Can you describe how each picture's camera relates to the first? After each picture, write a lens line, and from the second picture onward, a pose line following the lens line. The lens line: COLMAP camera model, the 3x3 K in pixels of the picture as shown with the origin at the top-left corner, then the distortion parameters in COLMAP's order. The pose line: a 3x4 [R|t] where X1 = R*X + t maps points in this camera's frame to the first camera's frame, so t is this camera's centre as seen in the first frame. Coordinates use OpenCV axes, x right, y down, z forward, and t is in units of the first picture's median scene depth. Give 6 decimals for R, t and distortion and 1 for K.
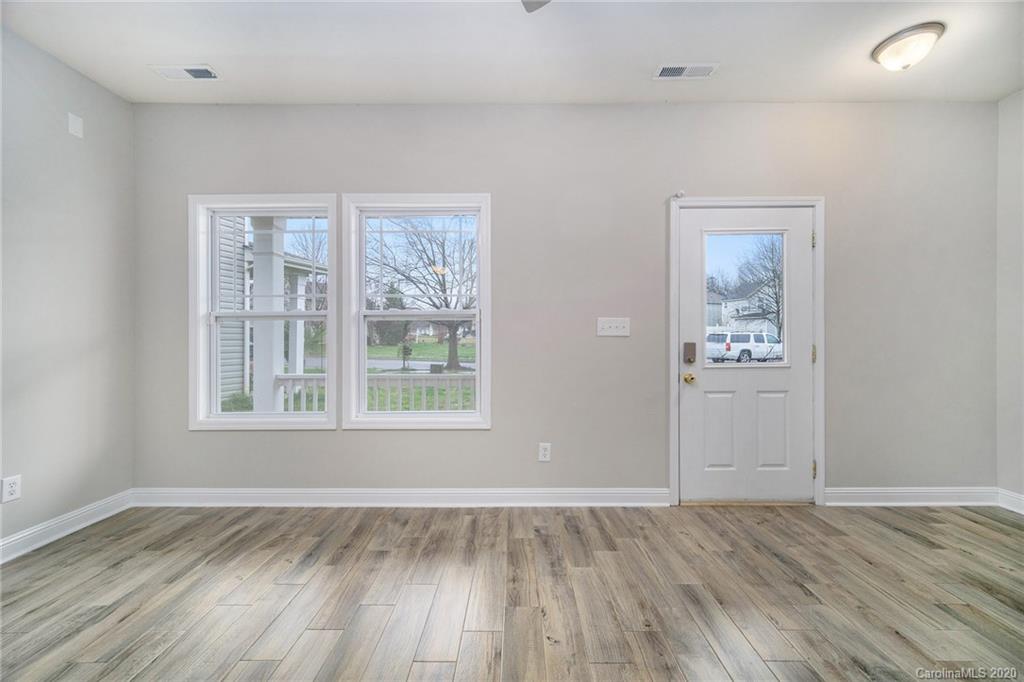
lens RADIAL K [[398.3, 0, 517.0], [0, 398.3, 348.3], [0, 0, 1]] dist [-0.000248, 0.000198]
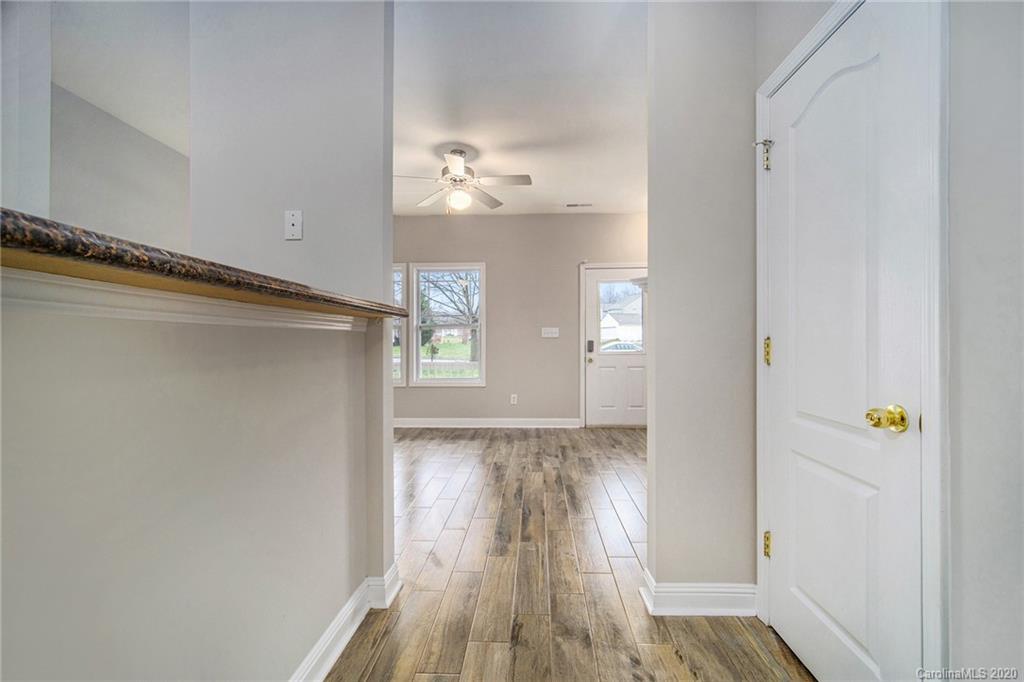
lens RADIAL K [[394.1, 0, 491.8], [0, 394.1, 346.9], [0, 0, 1]] dist [-0.000530, -0.000072]
pose [[0.992602, 0.000668, -0.121414, 0.198320], [-0.001180, 0.999991, -0.004145, 0.022831], [0.121410, 0.004258, 0.992593, -0.892128]]
